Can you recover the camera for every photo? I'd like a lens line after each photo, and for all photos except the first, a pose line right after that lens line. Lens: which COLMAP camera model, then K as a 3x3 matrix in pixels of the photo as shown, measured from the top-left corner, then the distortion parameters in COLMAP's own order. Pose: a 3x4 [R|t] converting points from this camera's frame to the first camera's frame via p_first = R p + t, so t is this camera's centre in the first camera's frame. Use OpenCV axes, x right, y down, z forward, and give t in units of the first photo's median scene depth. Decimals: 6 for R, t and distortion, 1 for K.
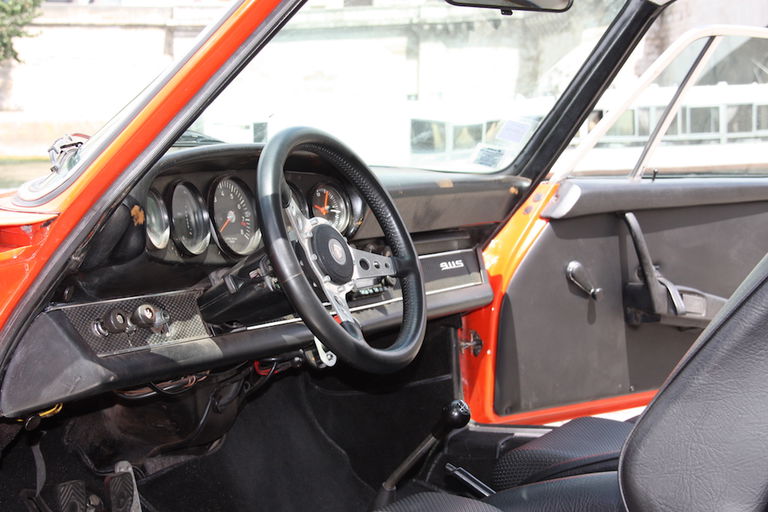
lens RADIAL K [[1483.2, 0, 385.9], [0, 1483.2, 276.1], [0, 0, 1]] dist [0.198882, 0.691462]
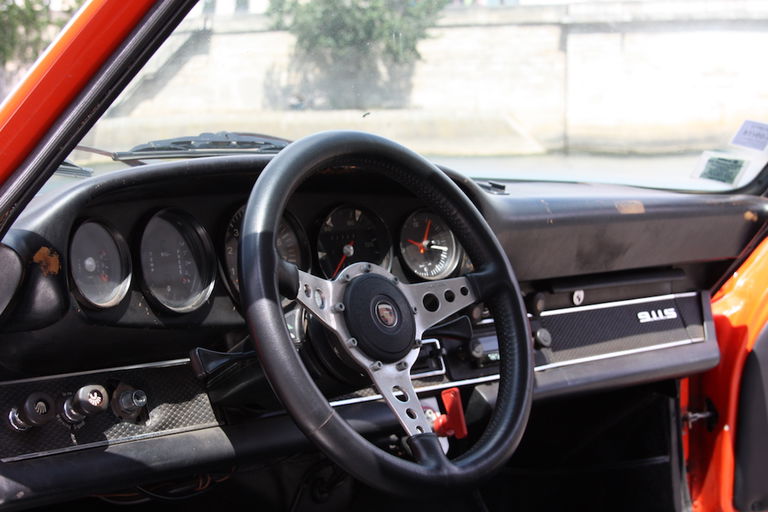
lens RADIAL K [[1483.2, 0, 385.9], [0, 1483.2, 276.1], [0, 0, 1]] dist [0.198882, 0.691462]
pose [[0.967319, 0.030311, -0.251743, 0.115404], [-0.029807, 0.999539, 0.005815, -0.031383], [0.251803, 0.001878, 0.967777, 0.275273]]
